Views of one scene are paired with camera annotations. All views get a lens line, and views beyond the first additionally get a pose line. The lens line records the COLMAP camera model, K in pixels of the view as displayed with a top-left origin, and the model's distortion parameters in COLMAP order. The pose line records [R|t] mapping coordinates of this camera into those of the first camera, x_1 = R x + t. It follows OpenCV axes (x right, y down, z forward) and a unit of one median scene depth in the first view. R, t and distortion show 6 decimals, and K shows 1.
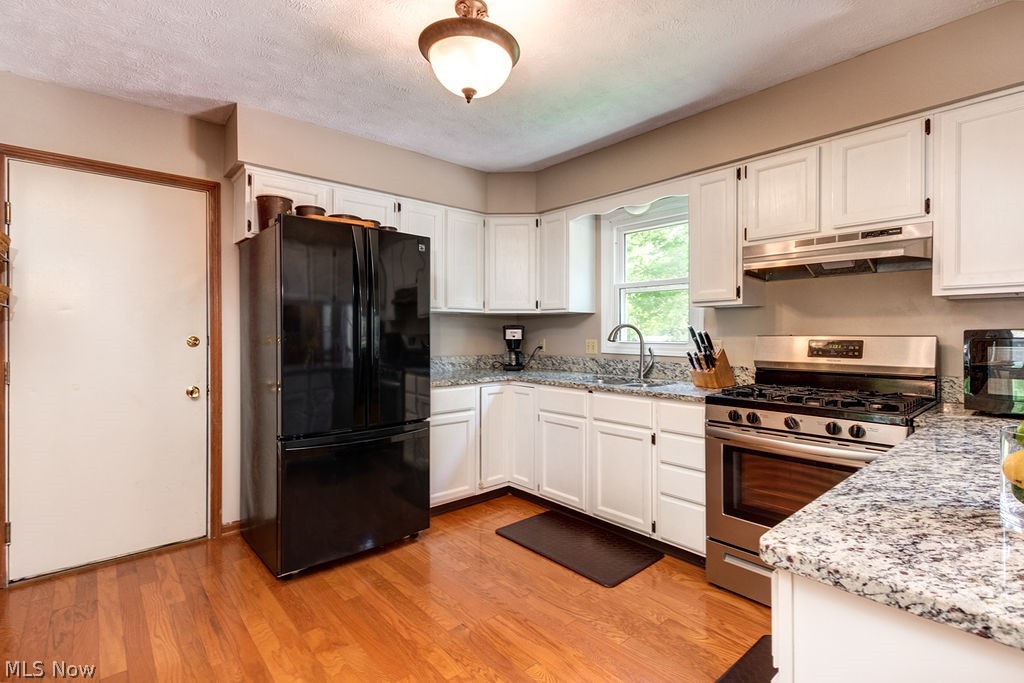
lens RADIAL K [[475.1, 0, 513.4], [0, 475.1, 337.6], [0, 0, 1]] dist [0.004337, -0.002916]
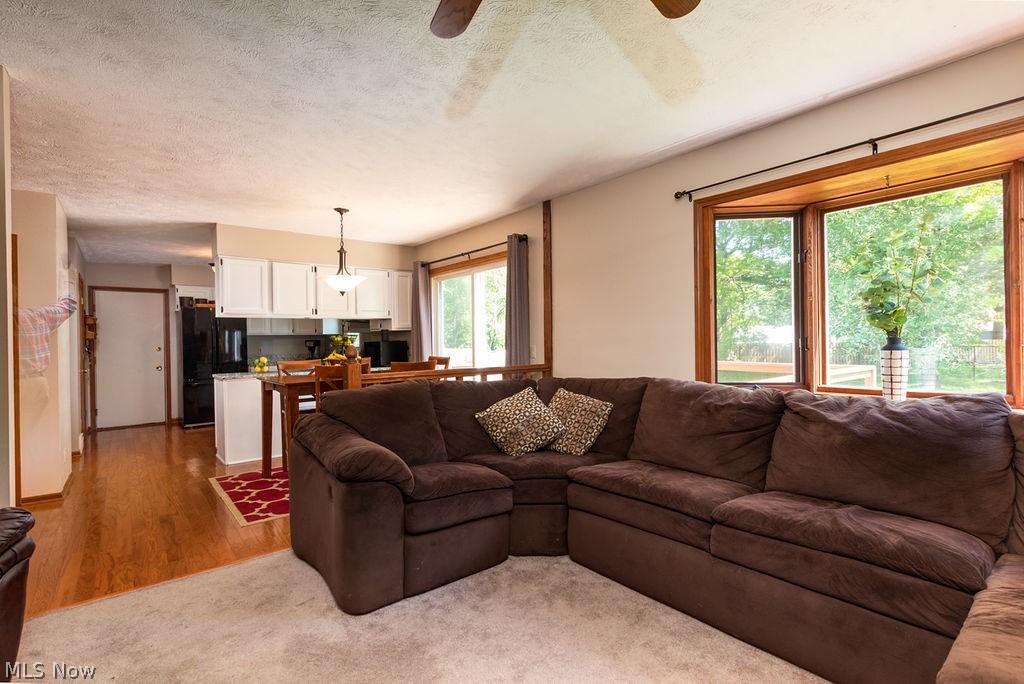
lens RADIAL K [[475.1, 0, 520.9], [0, 475.1, 348.2], [0, 0, 1]] dist [0.004337, -0.002916]
pose [[0.999641, -0.015915, -0.021561, 1.434792], [0.016087, 0.999840, 0.007829, 0.013006], [0.021433, -0.008174, 0.999737, -1.650472]]
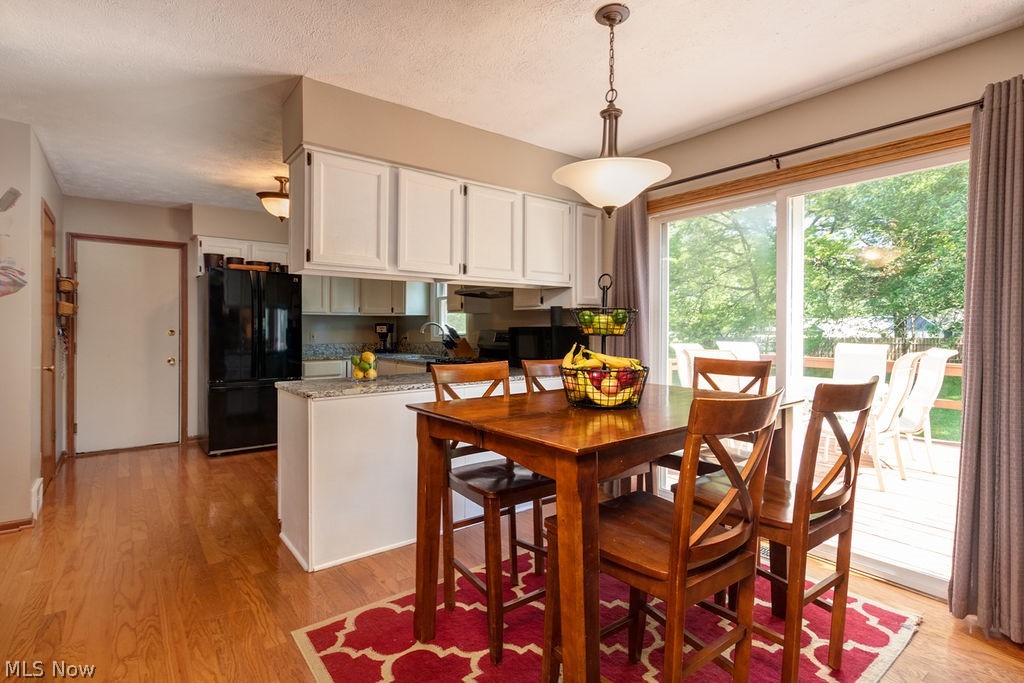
lens RADIAL K [[484.2, 0, 510.2], [0, 484.2, 332.9], [0, 0, 1]] dist [0.001292, 0.000609]
pose [[0.998517, 0.003043, -0.054361, 0.703146], [-0.002945, 0.999994, 0.001889, 0.000728], [0.054367, -0.001727, 0.998520, -0.756242]]
